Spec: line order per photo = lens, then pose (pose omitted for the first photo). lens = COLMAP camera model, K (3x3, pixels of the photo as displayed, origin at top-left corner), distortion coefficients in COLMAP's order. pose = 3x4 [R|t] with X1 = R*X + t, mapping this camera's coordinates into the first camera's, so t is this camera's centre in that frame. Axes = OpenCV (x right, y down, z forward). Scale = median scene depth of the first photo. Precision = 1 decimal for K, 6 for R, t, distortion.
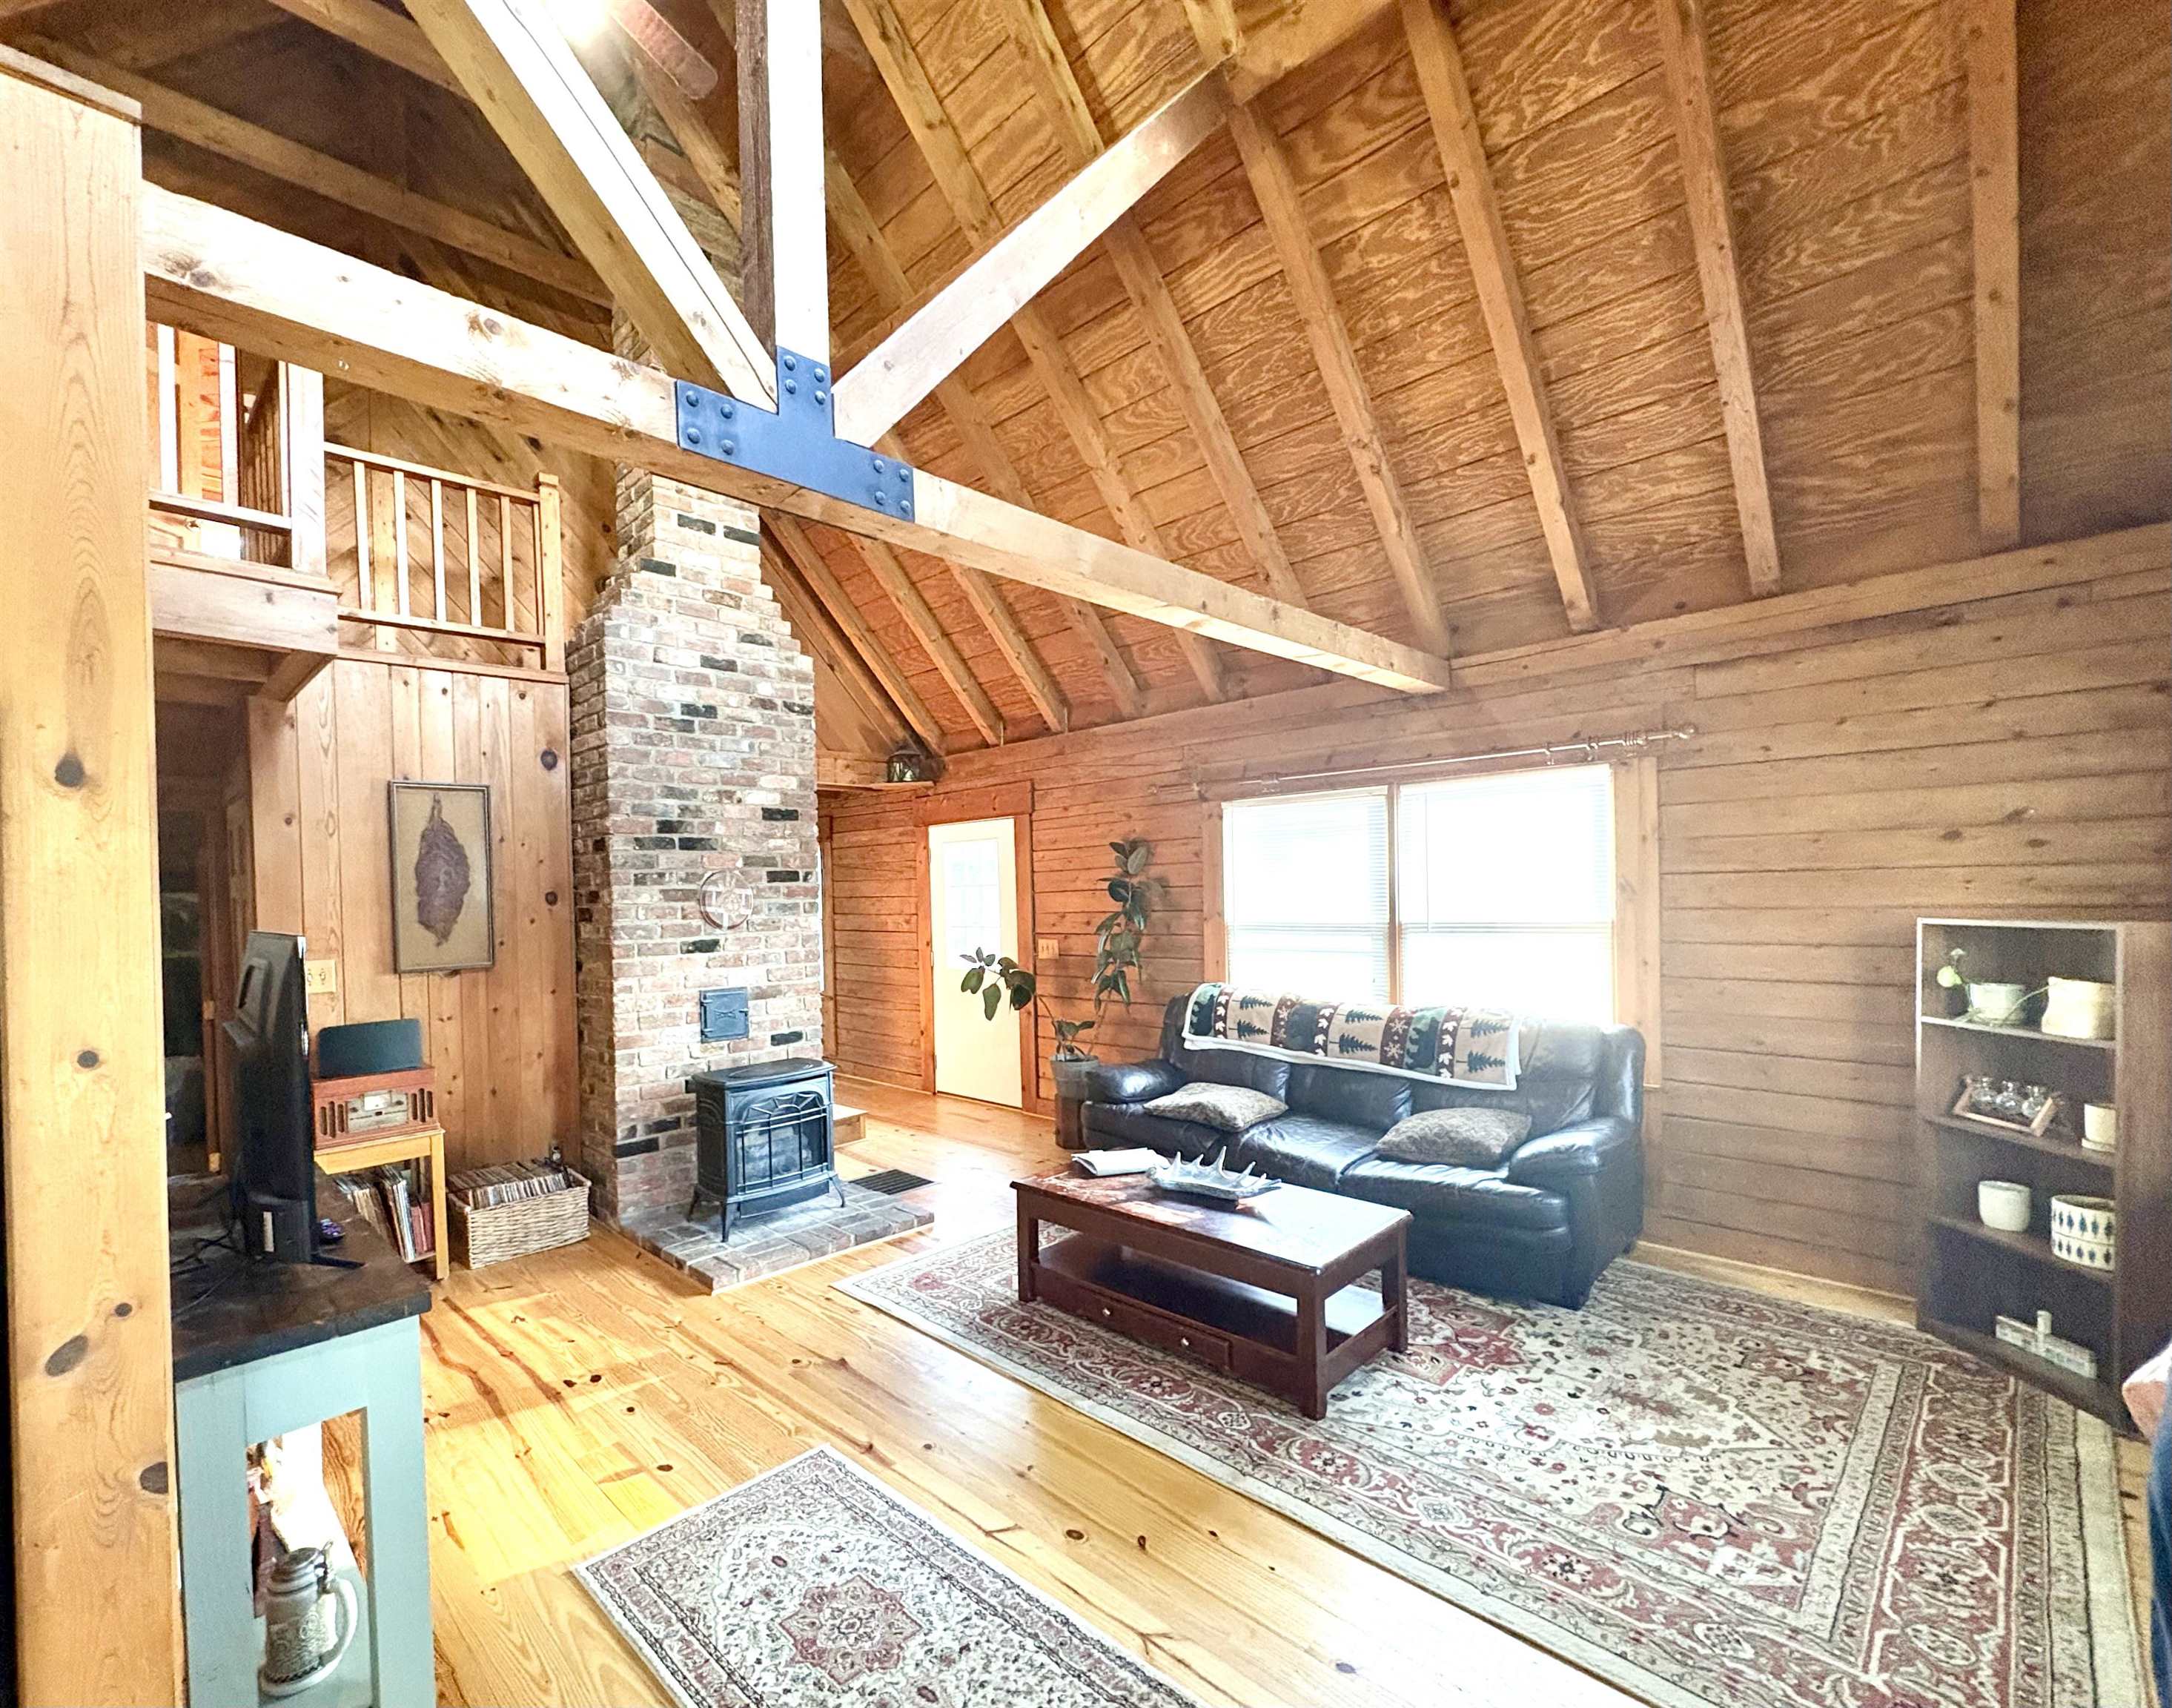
lens RADIAL K [[955.4, 0, 966.5], [0, 955.4, 905.5], [0, 0, 1]] dist [-0.001230, 0.000739]
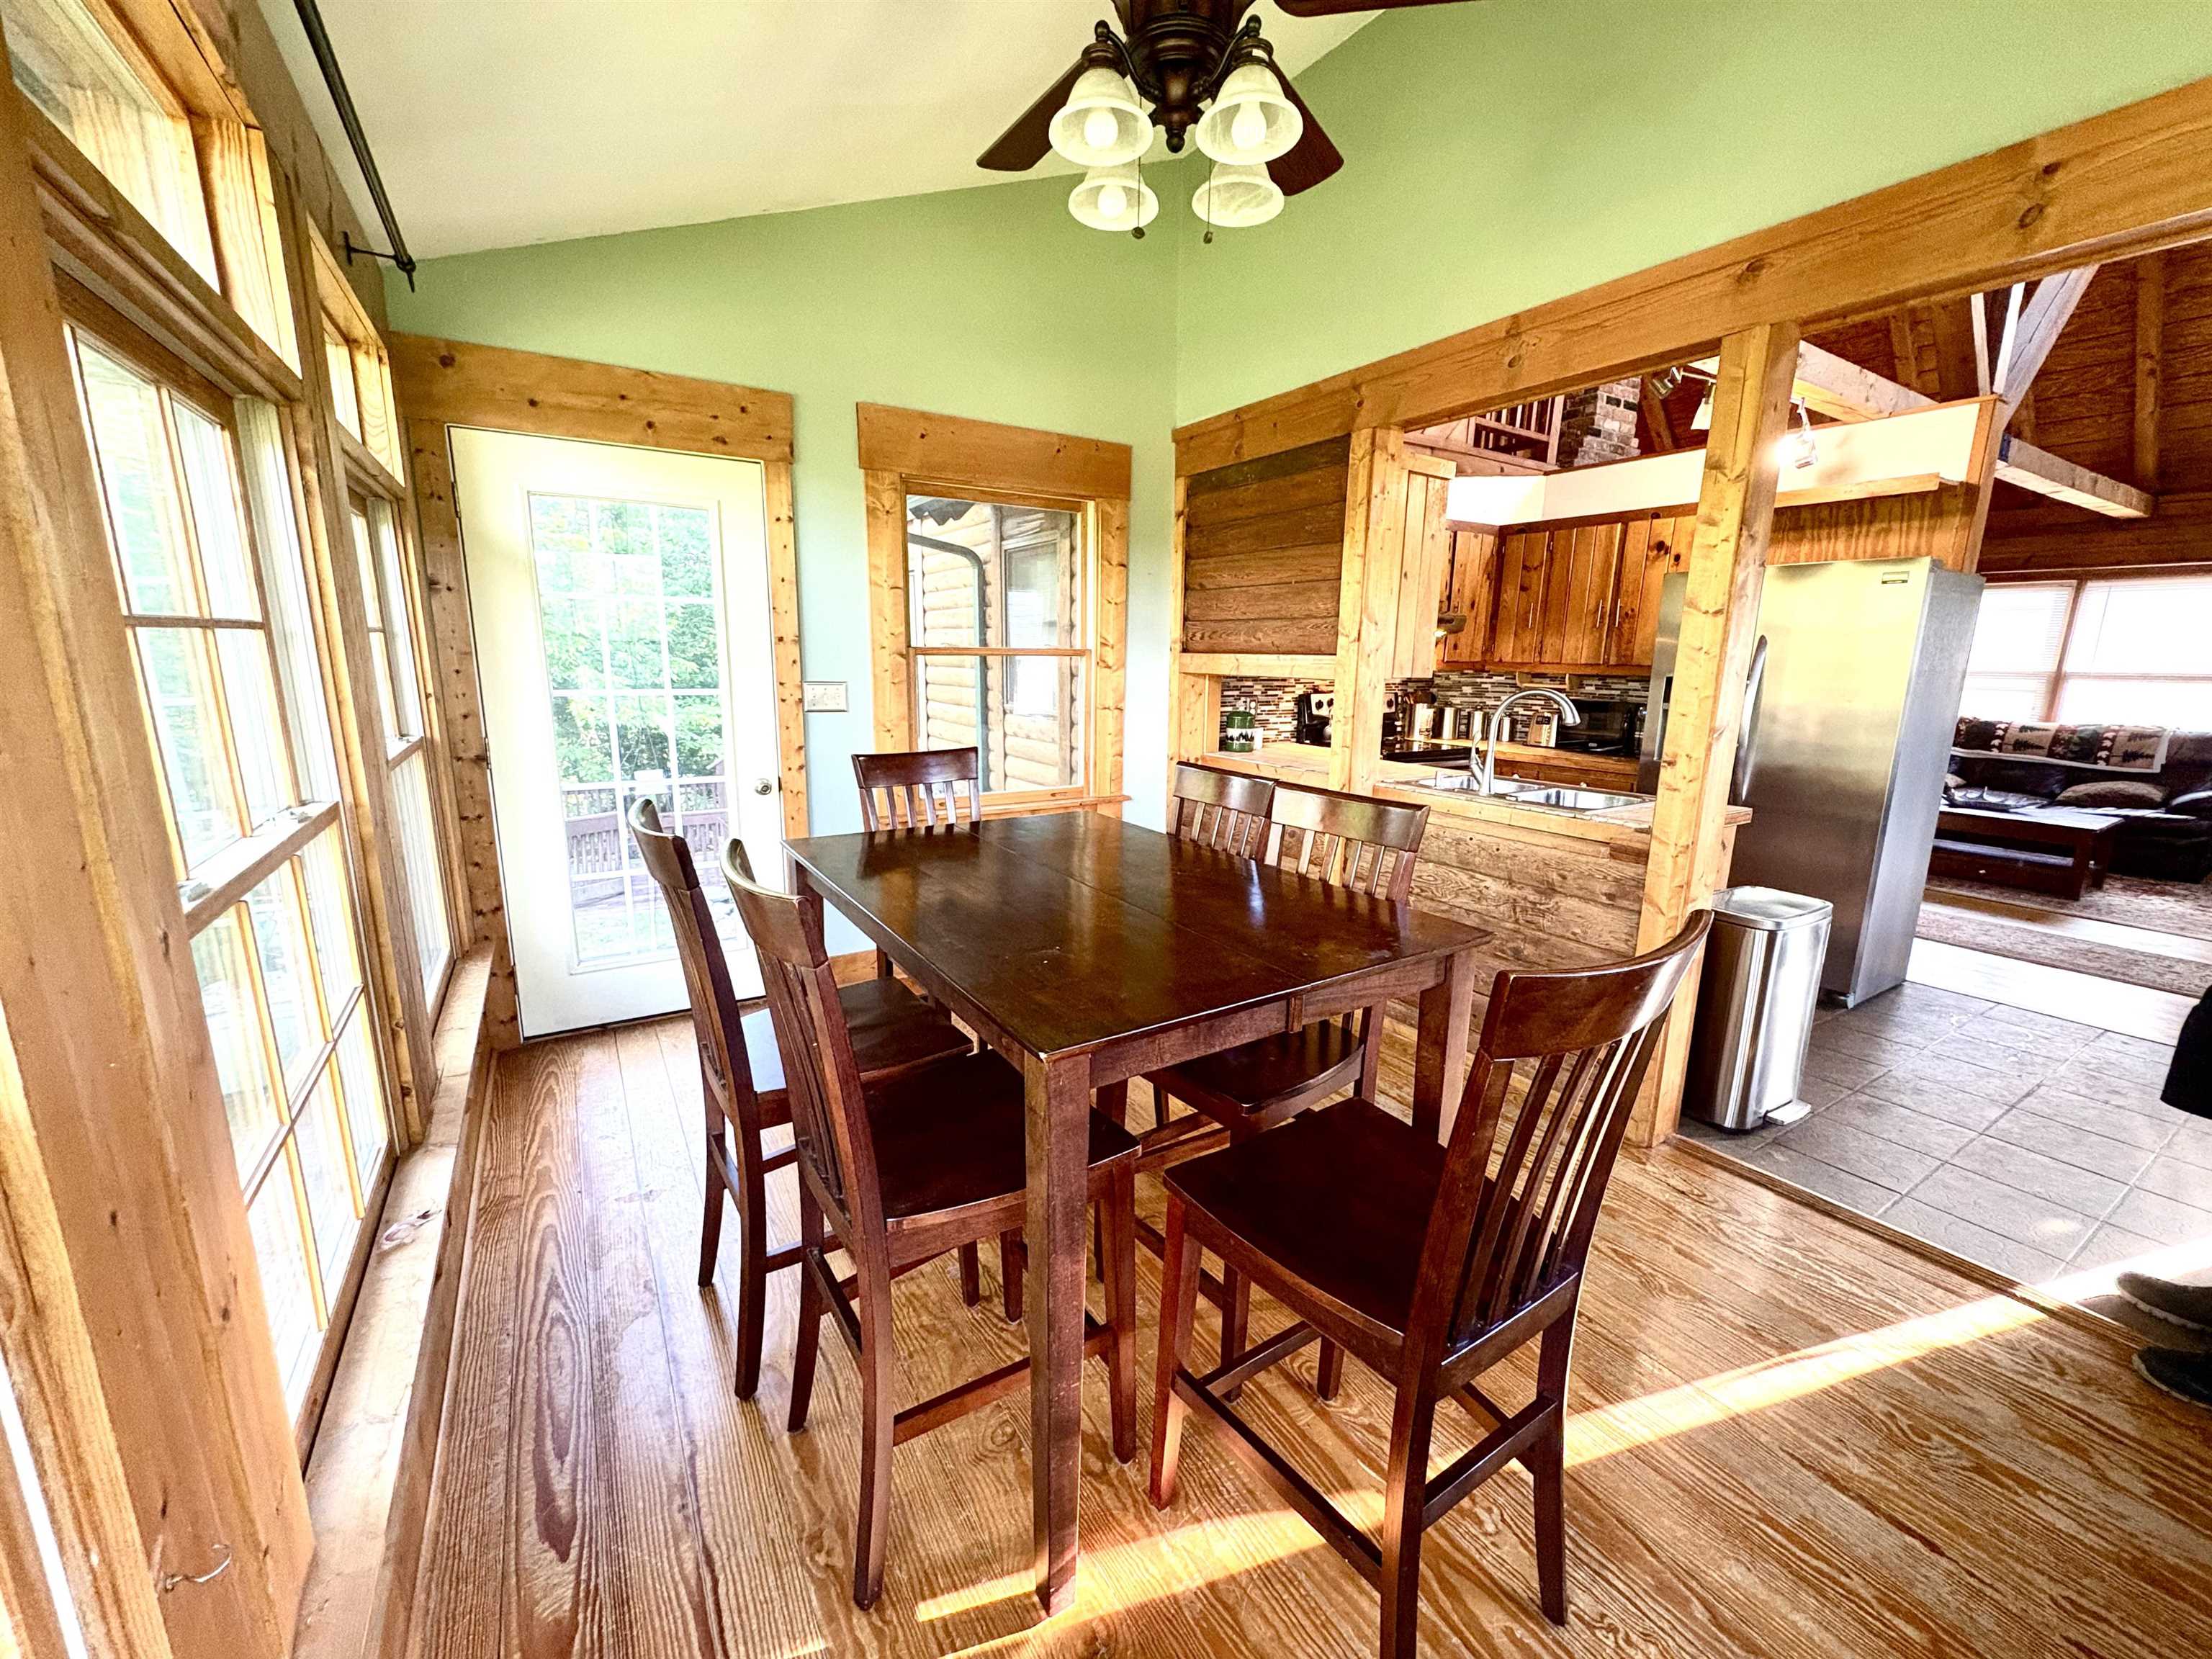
lens RADIAL K [[876.5, 0, 1106.2], [0, 876.5, 828.6], [0, 0, 1]] dist [-0.000088, -0.000175]
pose [[0.982738, 0.071677, -0.170551, -0.878069], [-0.037735, 0.980176, 0.194502, 0.053314], [0.181112, -0.184708, 0.965961, -0.759480]]
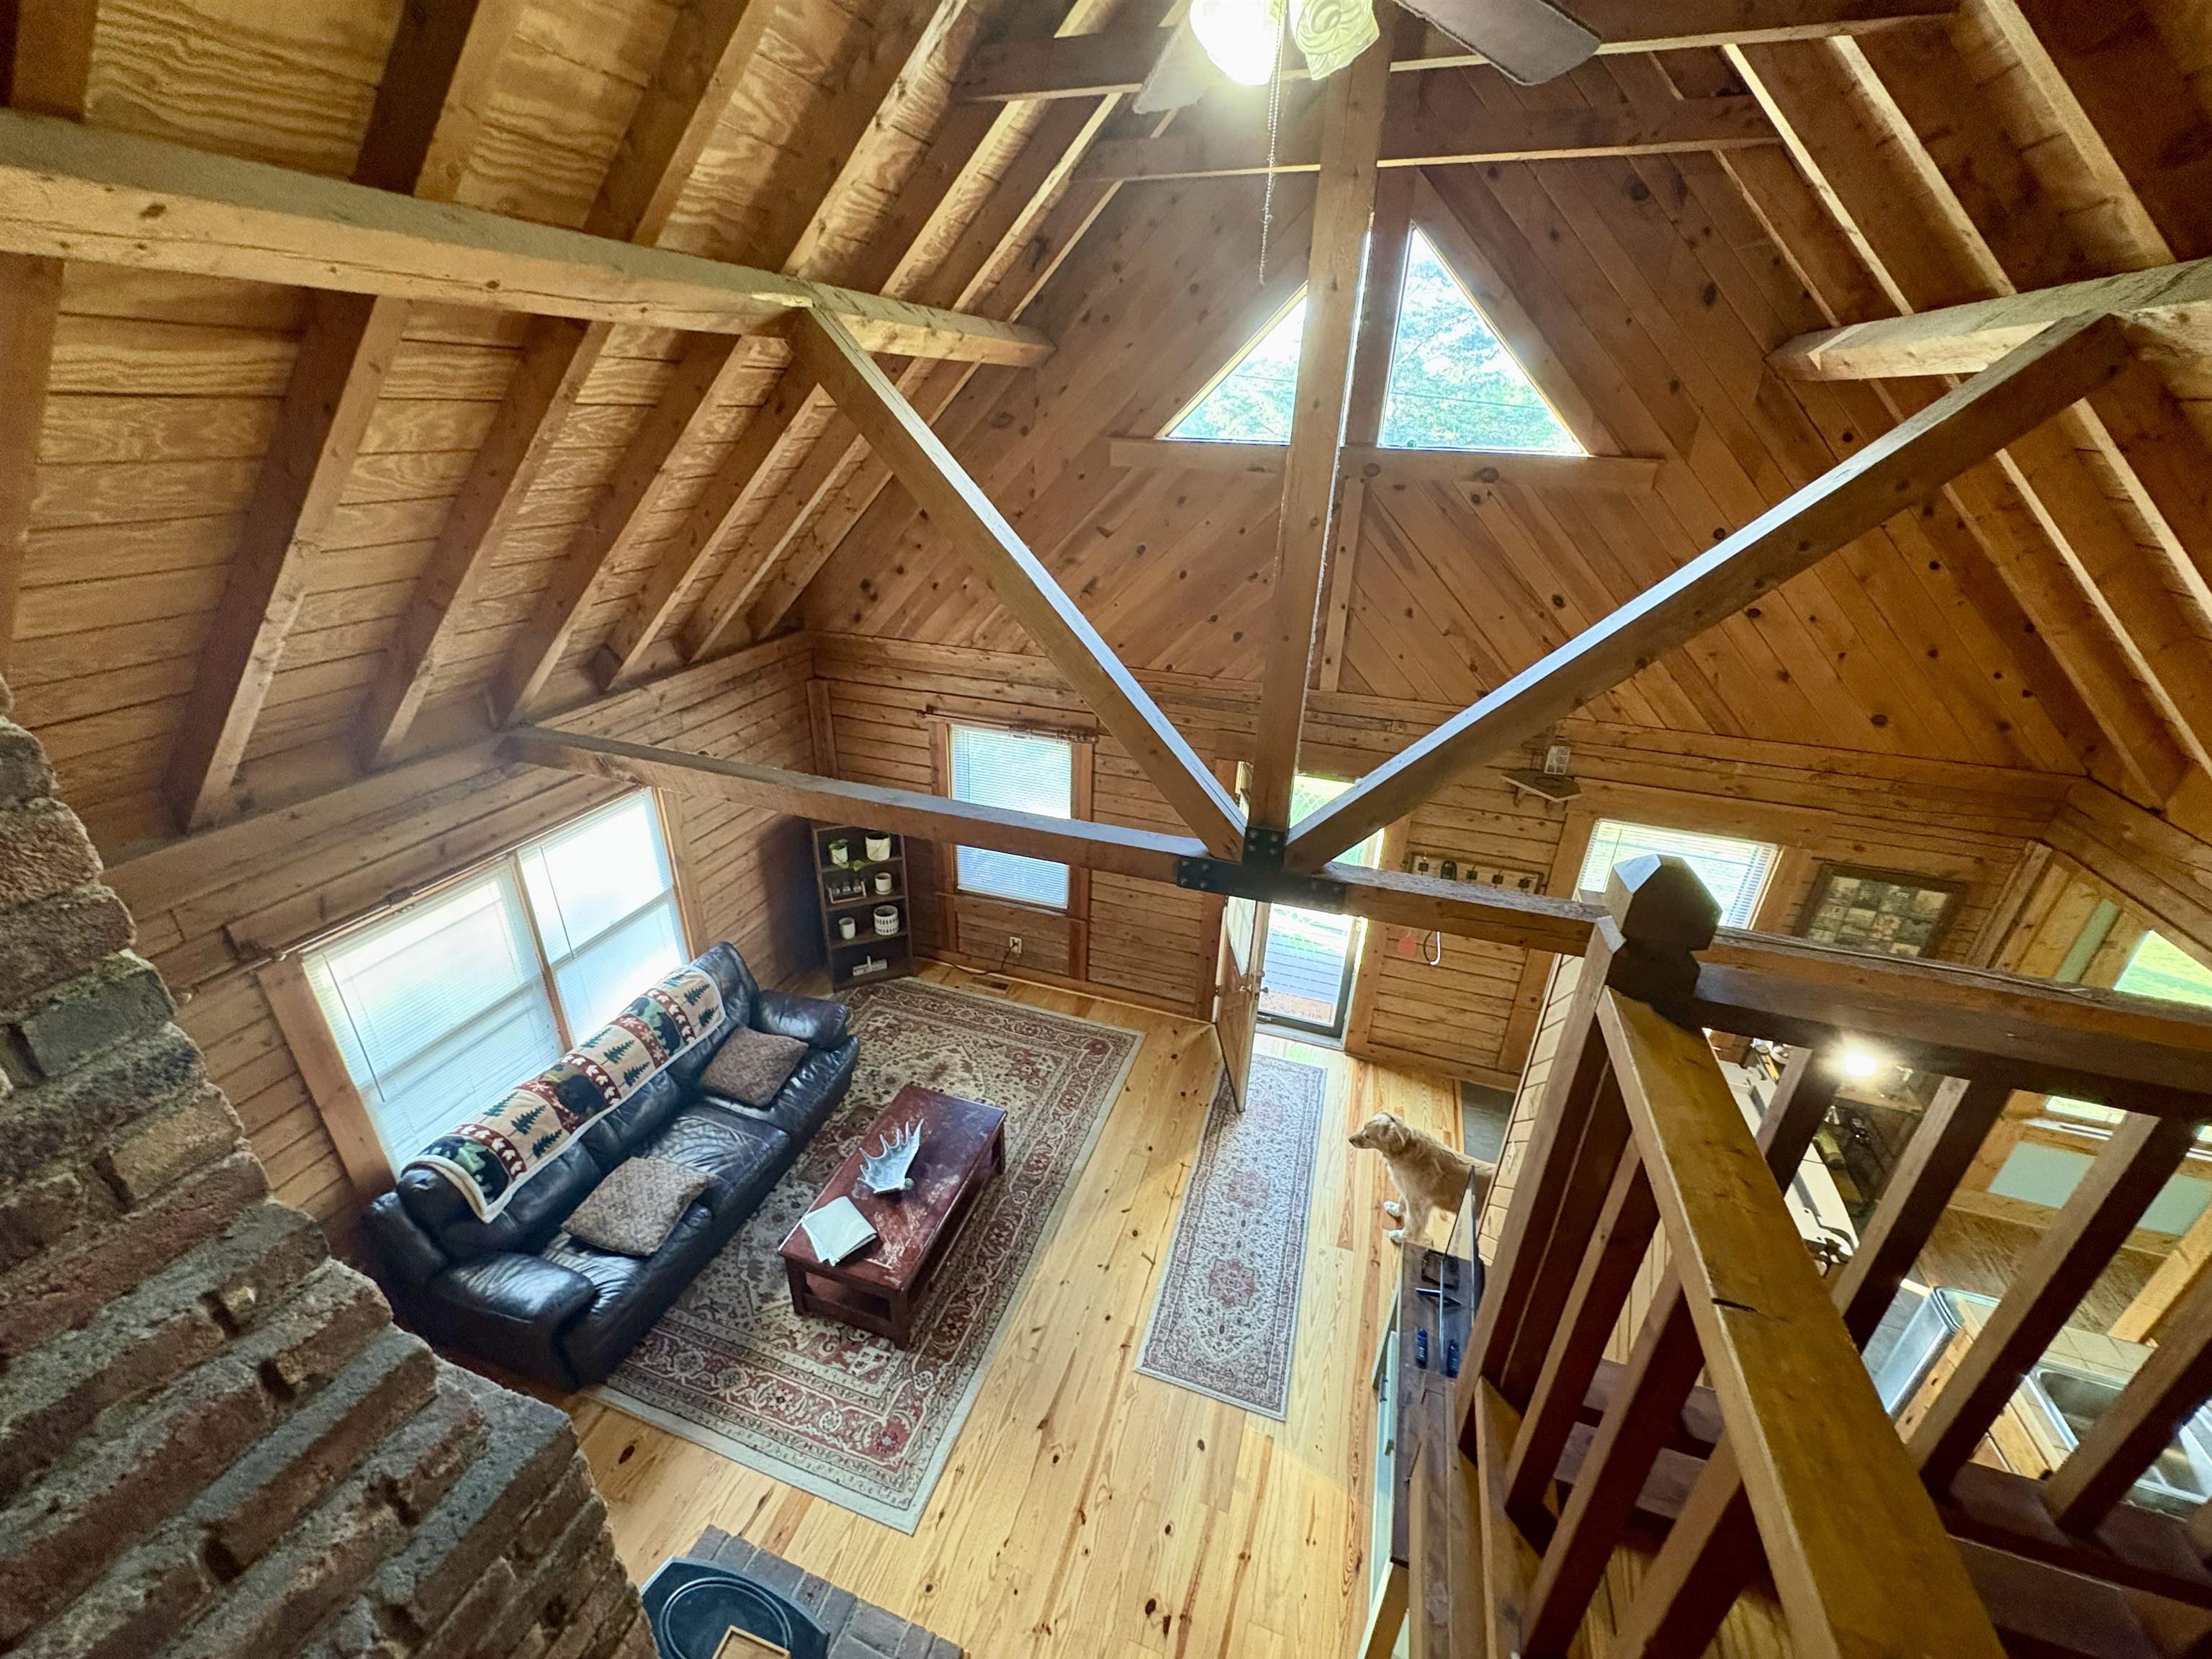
lens RADIAL K [[876.5, 0, 1108.6], [0, 876.5, 829.3], [0, 0, 1]] dist [-0.000088, -0.000175]
pose [[-0.491702, -0.367127, 0.789587, -0.596973], [-0.013006, 0.909770, 0.414909, -0.565256], [-0.870666, 0.193742, -0.452110, 0.932993]]
